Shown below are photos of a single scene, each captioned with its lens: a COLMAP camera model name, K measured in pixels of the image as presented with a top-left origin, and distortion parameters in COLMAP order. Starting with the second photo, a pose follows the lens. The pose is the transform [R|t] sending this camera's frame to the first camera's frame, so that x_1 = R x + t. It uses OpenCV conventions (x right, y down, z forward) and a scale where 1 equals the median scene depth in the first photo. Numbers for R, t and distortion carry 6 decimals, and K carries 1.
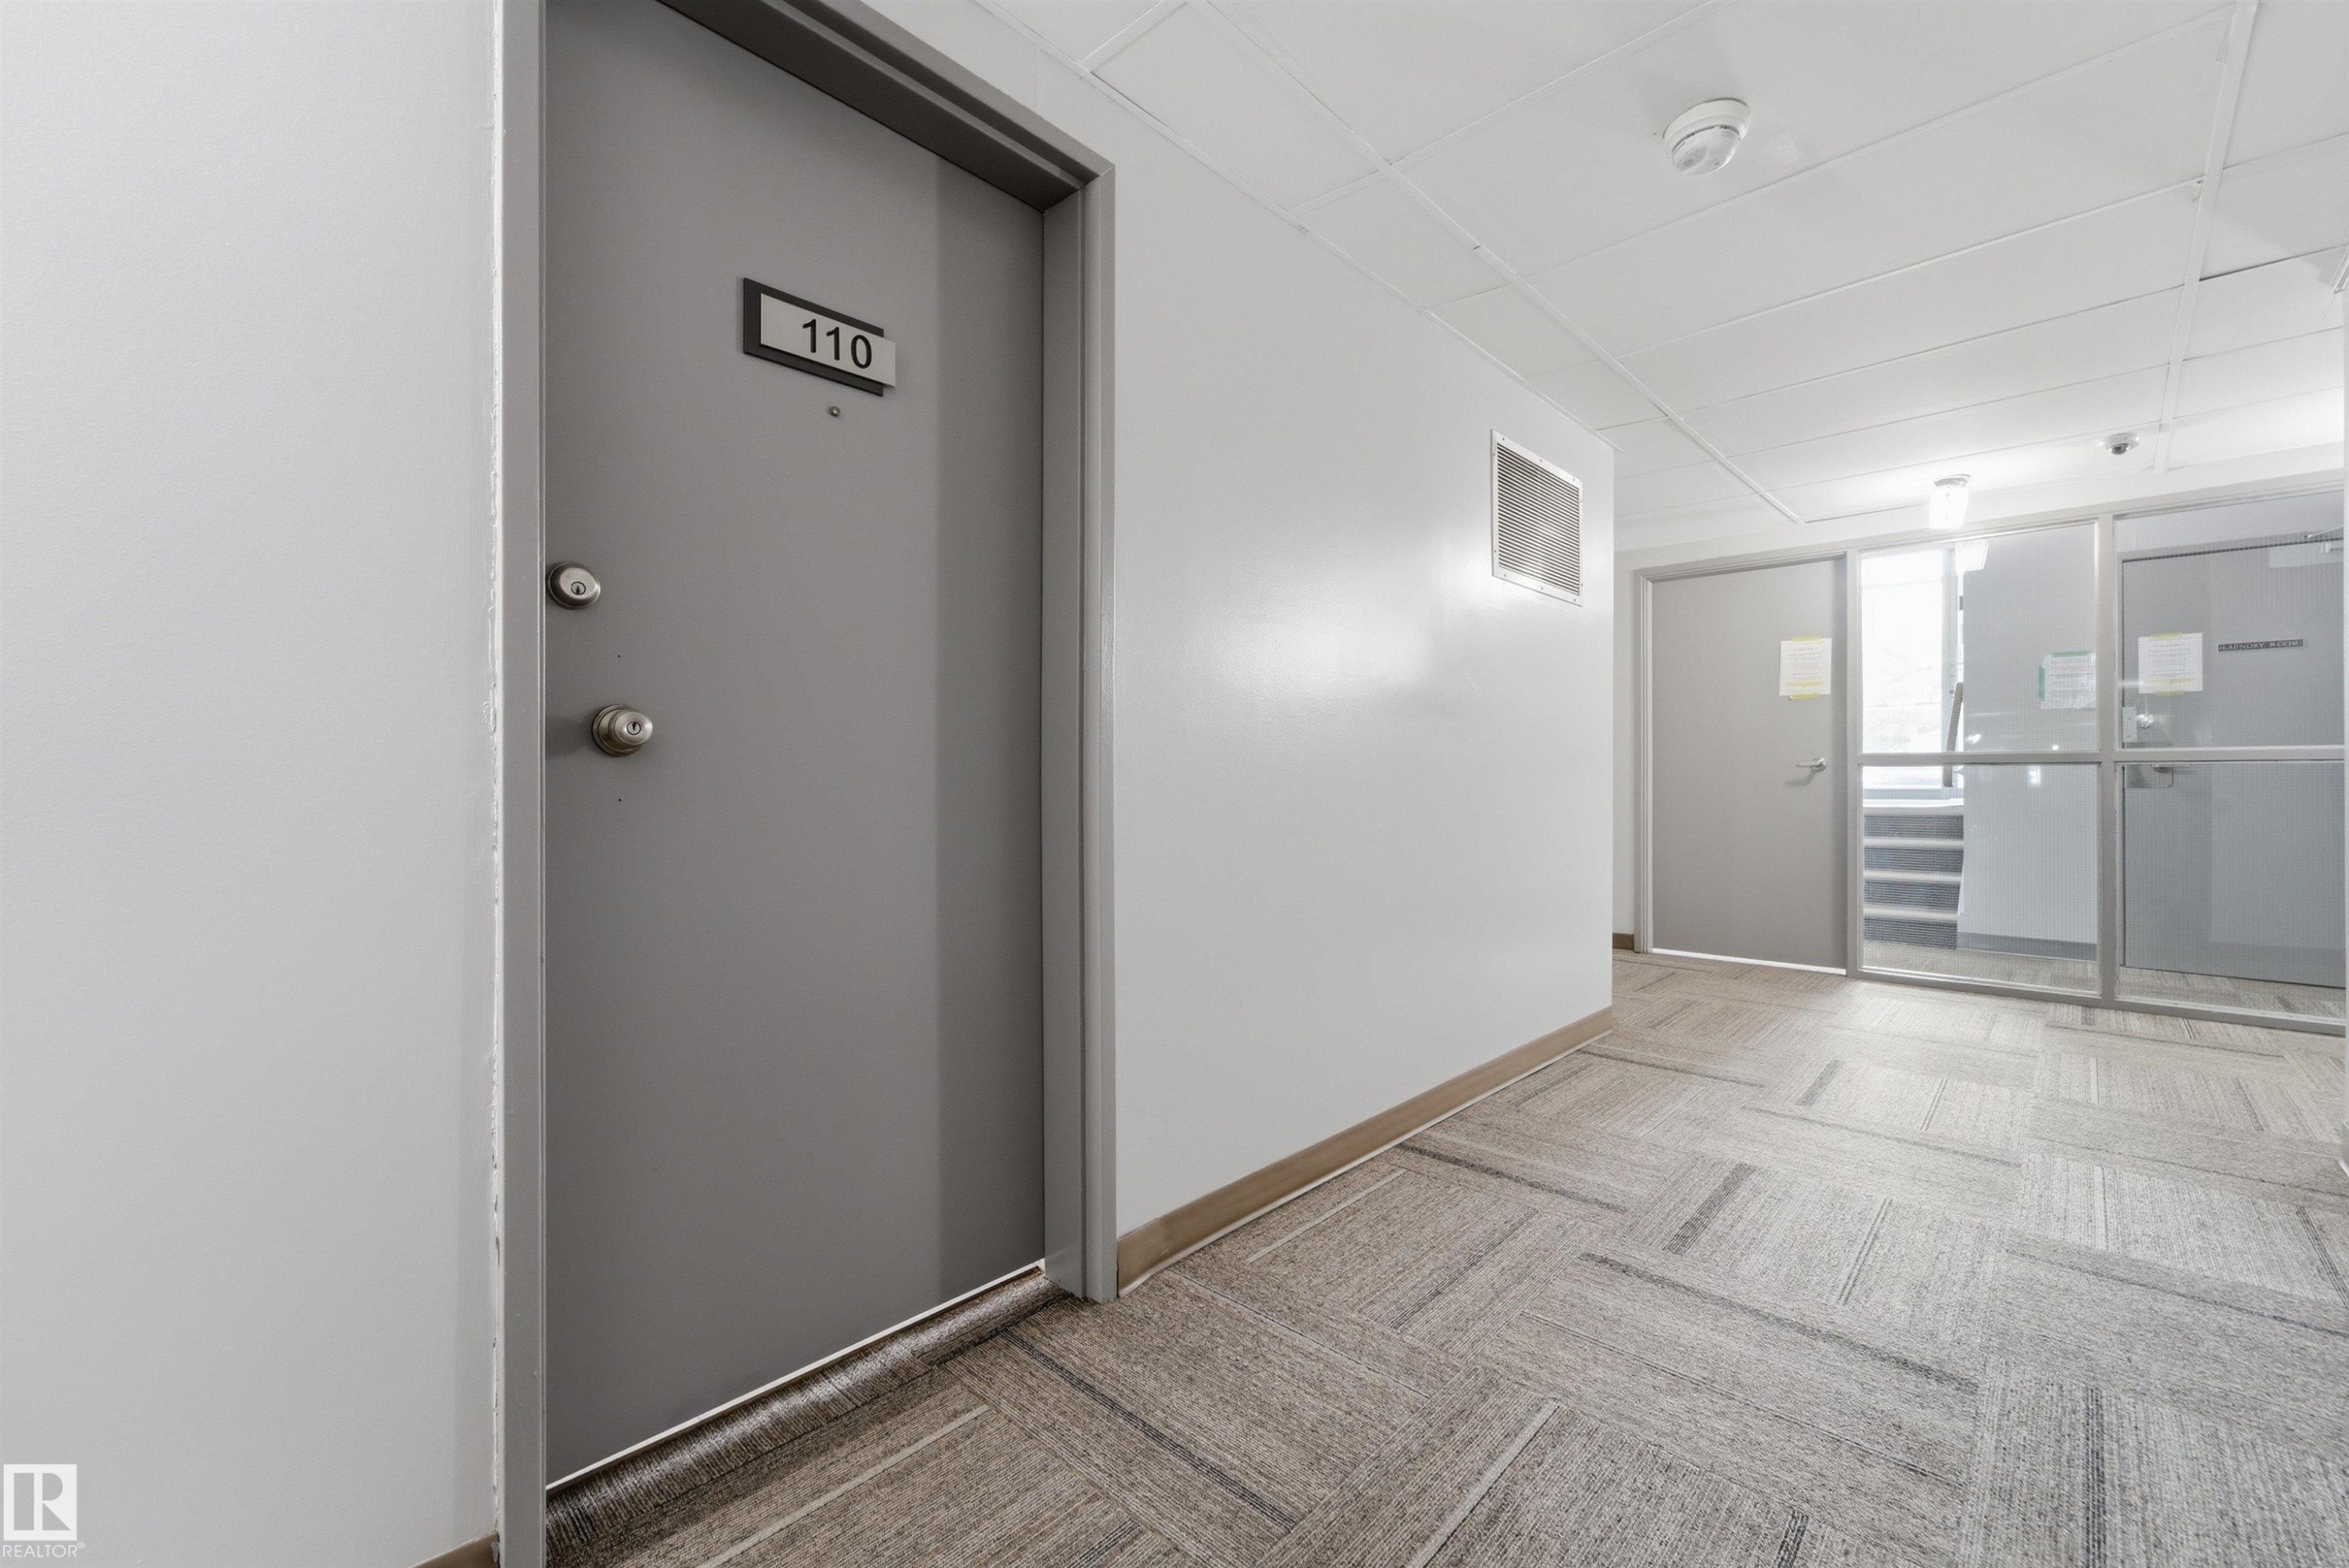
lens RADIAL K [[950.1, 0, 1181.5], [0, 950.1, 777.9], [0, 0, 1]] dist [-0.002764, -0.001055]
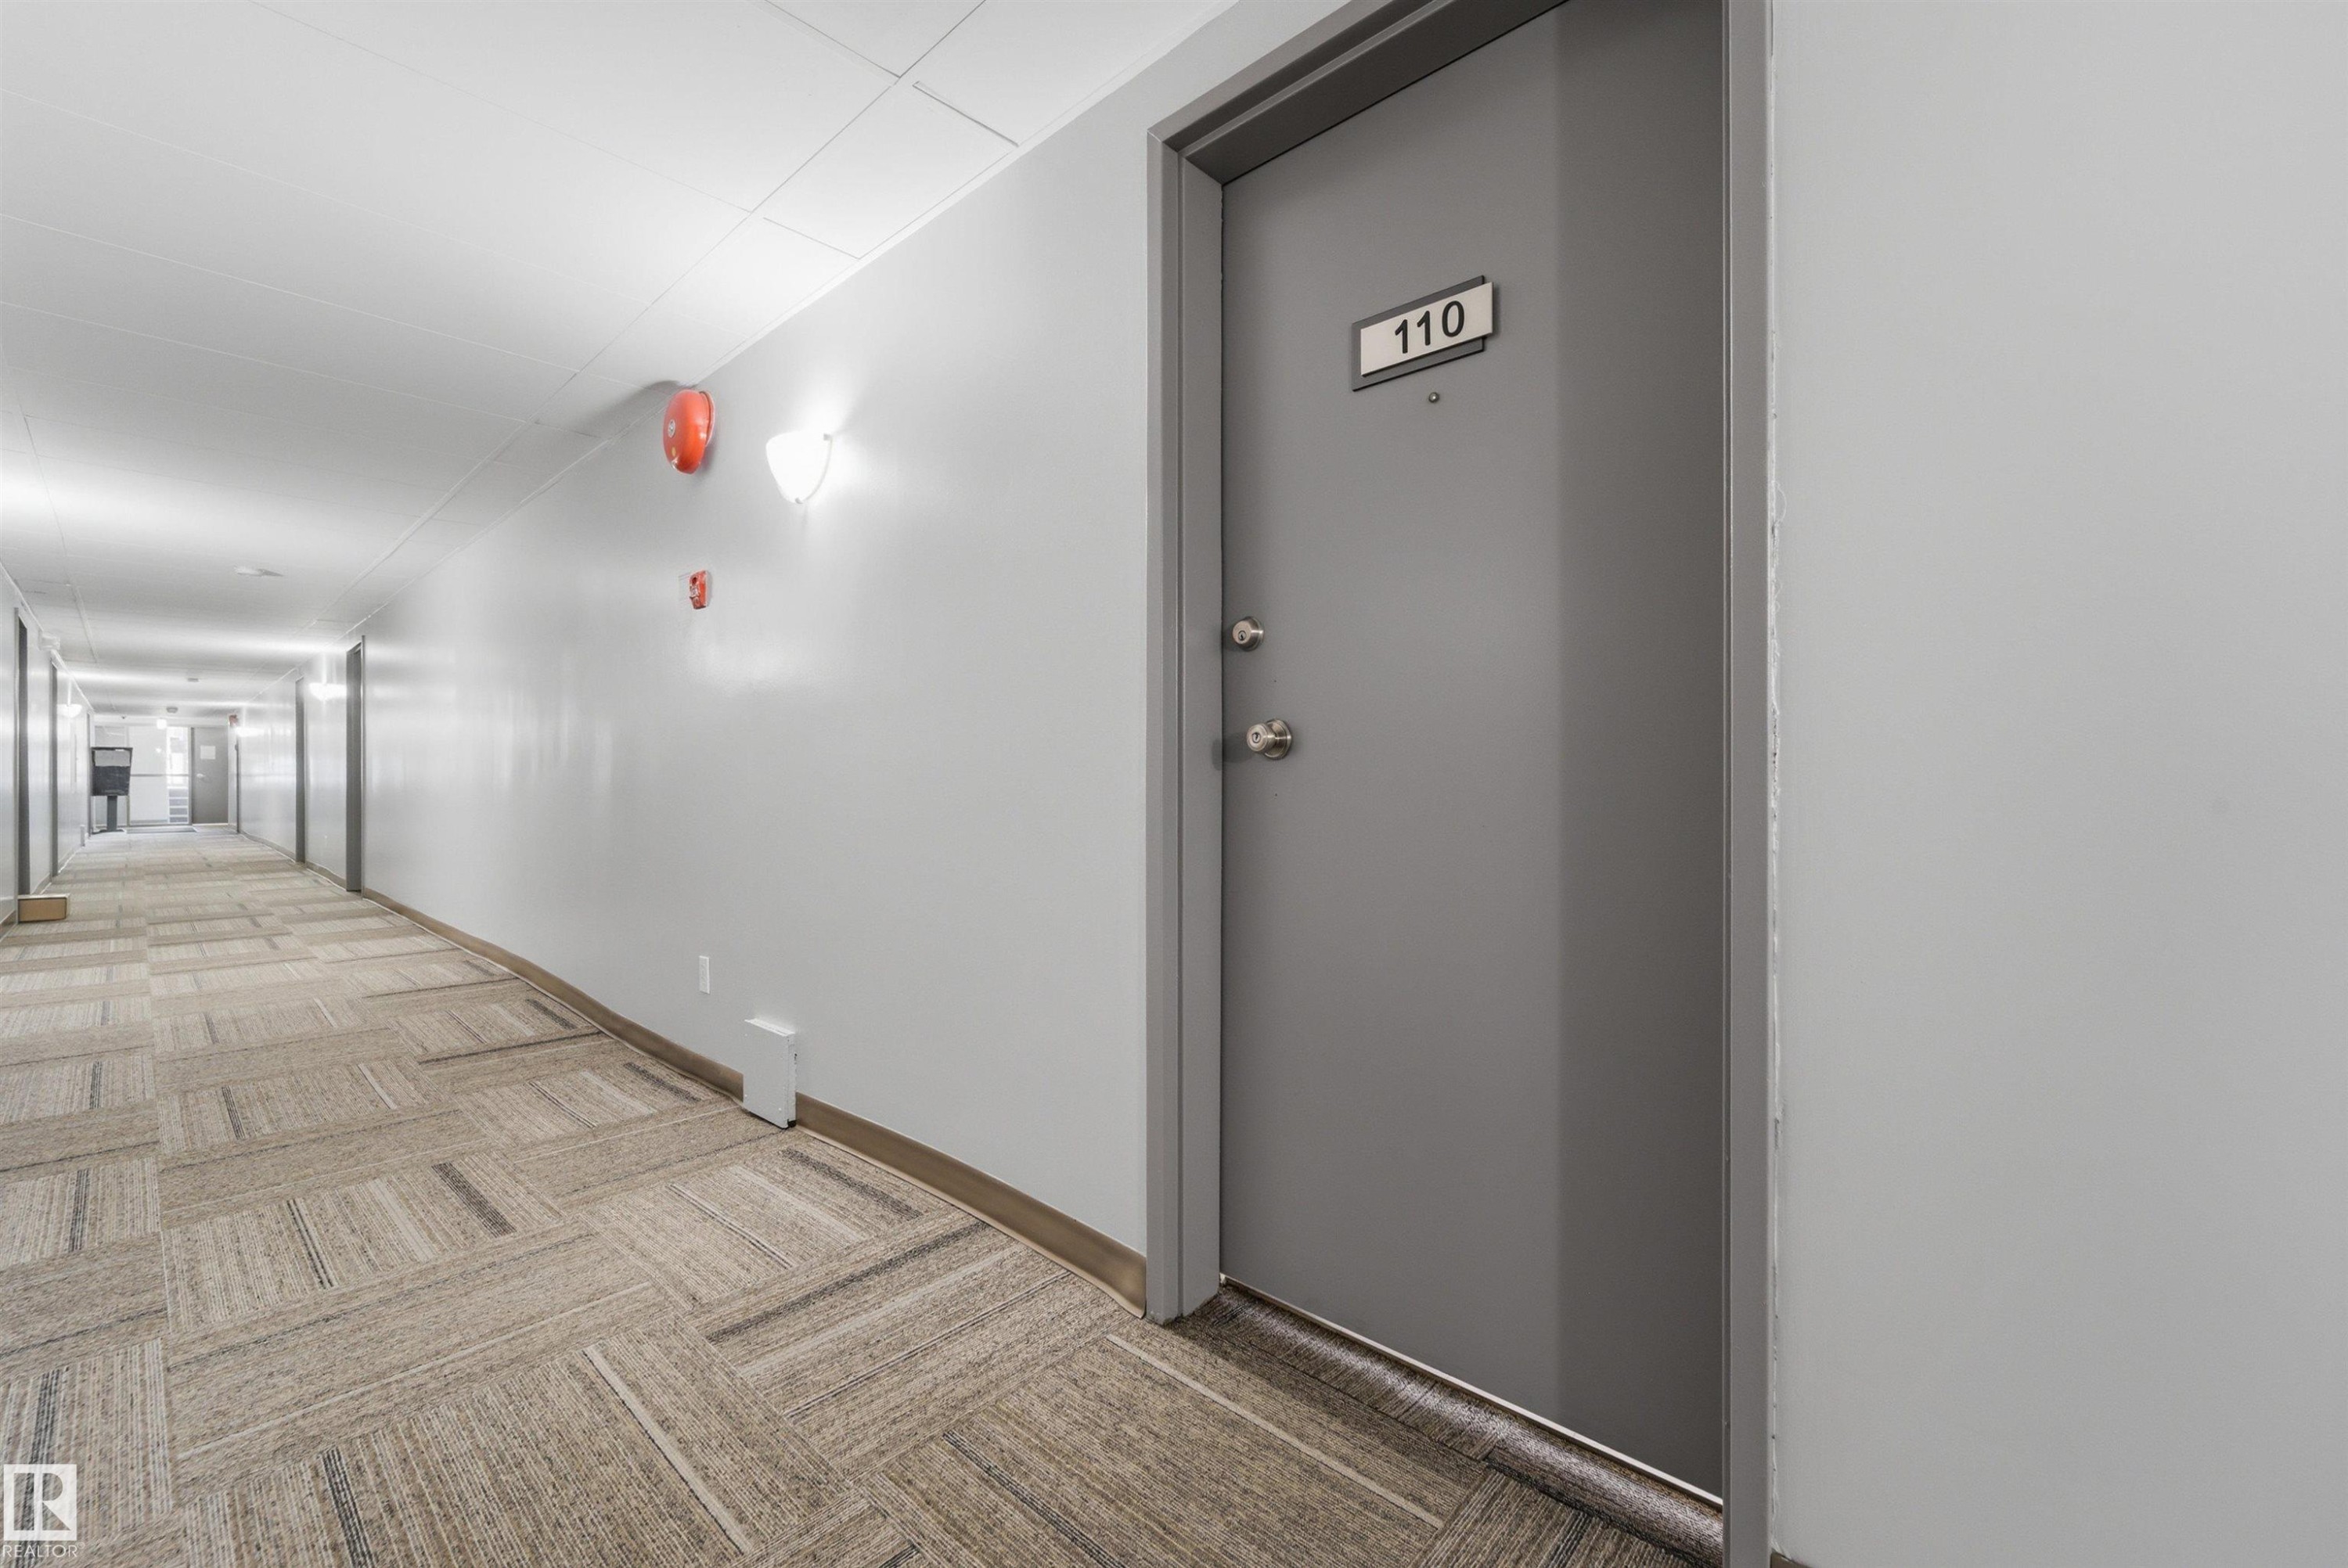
lens RADIAL K [[949.7, 0, 1181.0], [0, 949.7, 777.9], [0, 0, 1]] dist [-0.002764, -0.001055]
pose [[0.022404, -0.006082, -0.999730, 0.622956], [-0.005167, 0.999967, -0.006200, 0.013284], [0.999736, 0.005304, 0.022372, 0.747391]]
